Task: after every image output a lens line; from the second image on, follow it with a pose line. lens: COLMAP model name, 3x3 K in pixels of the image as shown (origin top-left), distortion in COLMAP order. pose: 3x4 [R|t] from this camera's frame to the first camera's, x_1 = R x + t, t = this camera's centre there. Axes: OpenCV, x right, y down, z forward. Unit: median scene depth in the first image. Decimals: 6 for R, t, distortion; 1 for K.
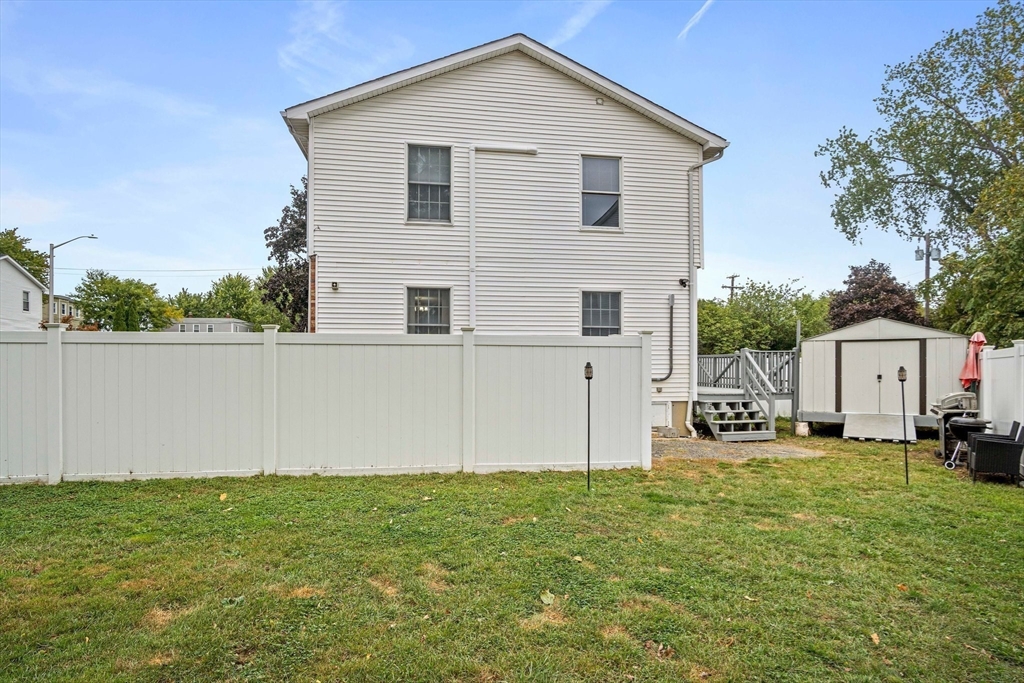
lens RADIAL K [[501.2, 0, 532.7], [0, 501.2, 372.5], [0, 0, 1]] dist [-0.026835, 0.000325]
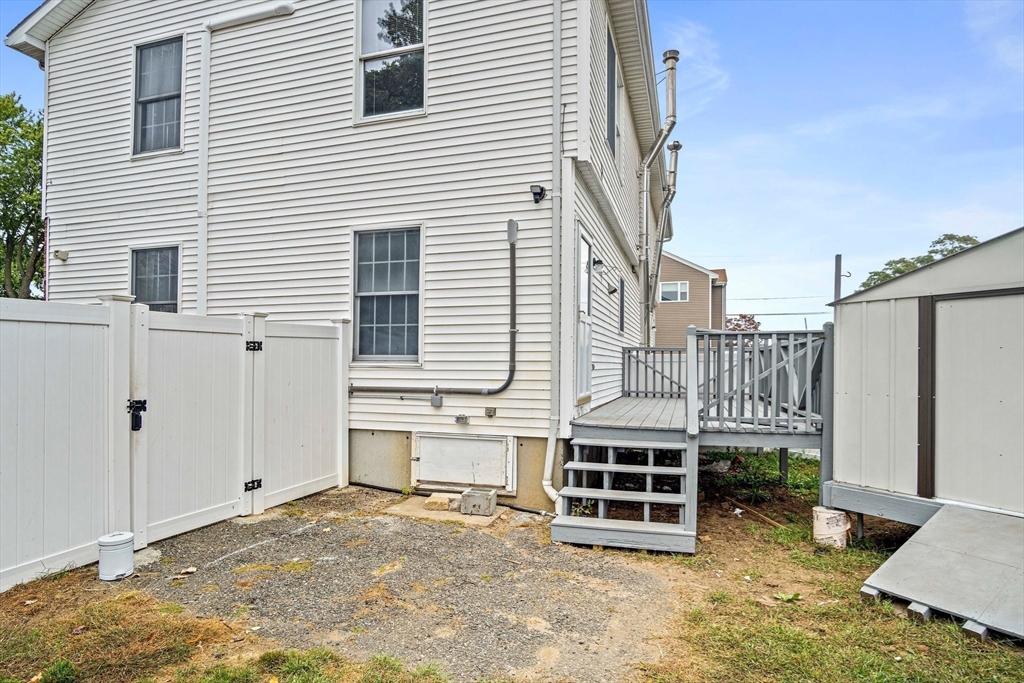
lens RADIAL K [[552.4, 0, 513.3], [0, 552.4, 349.5], [0, 0, 1]] dist [-0.017545, -0.000072]
pose [[0.896405, -0.004278, -0.443215, 0.555117], [-0.000158, 0.999950, -0.009971, -0.024304], [0.443235, 0.009008, 0.896360, 0.543674]]
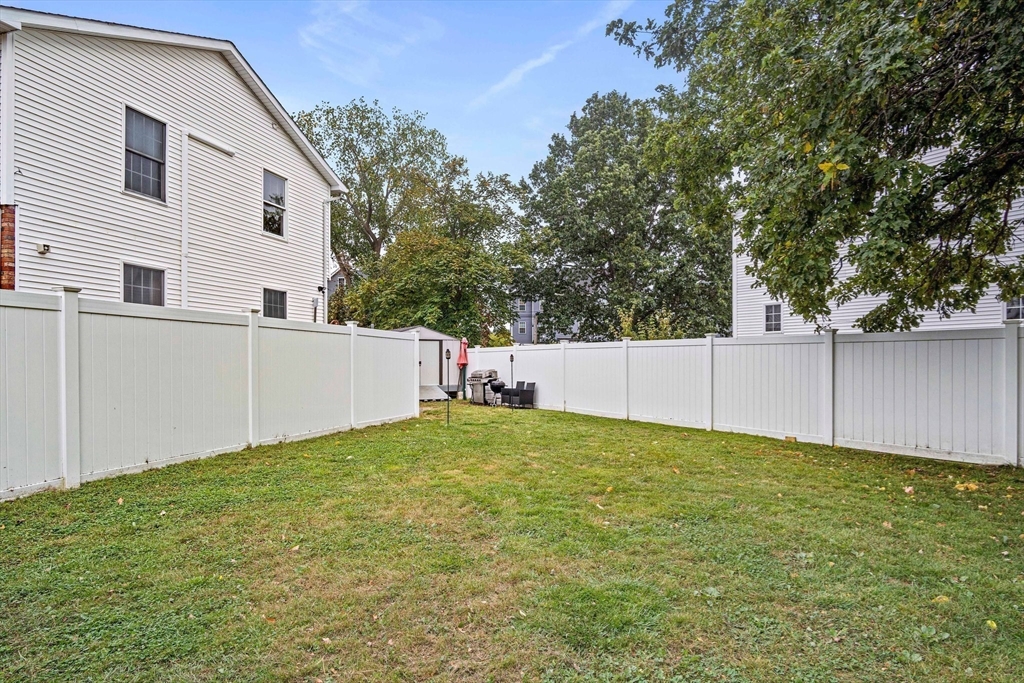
lens RADIAL K [[552.4, 0, 511.3], [0, 552.4, 350.7], [0, 0, 1]] dist [-0.017545, -0.000072]
pose [[0.432563, 0.021995, 0.901335, -0.823604], [-0.017962, 0.999714, -0.015776, -0.007867], [-0.901425, -0.009365, 0.432835, -0.068561]]
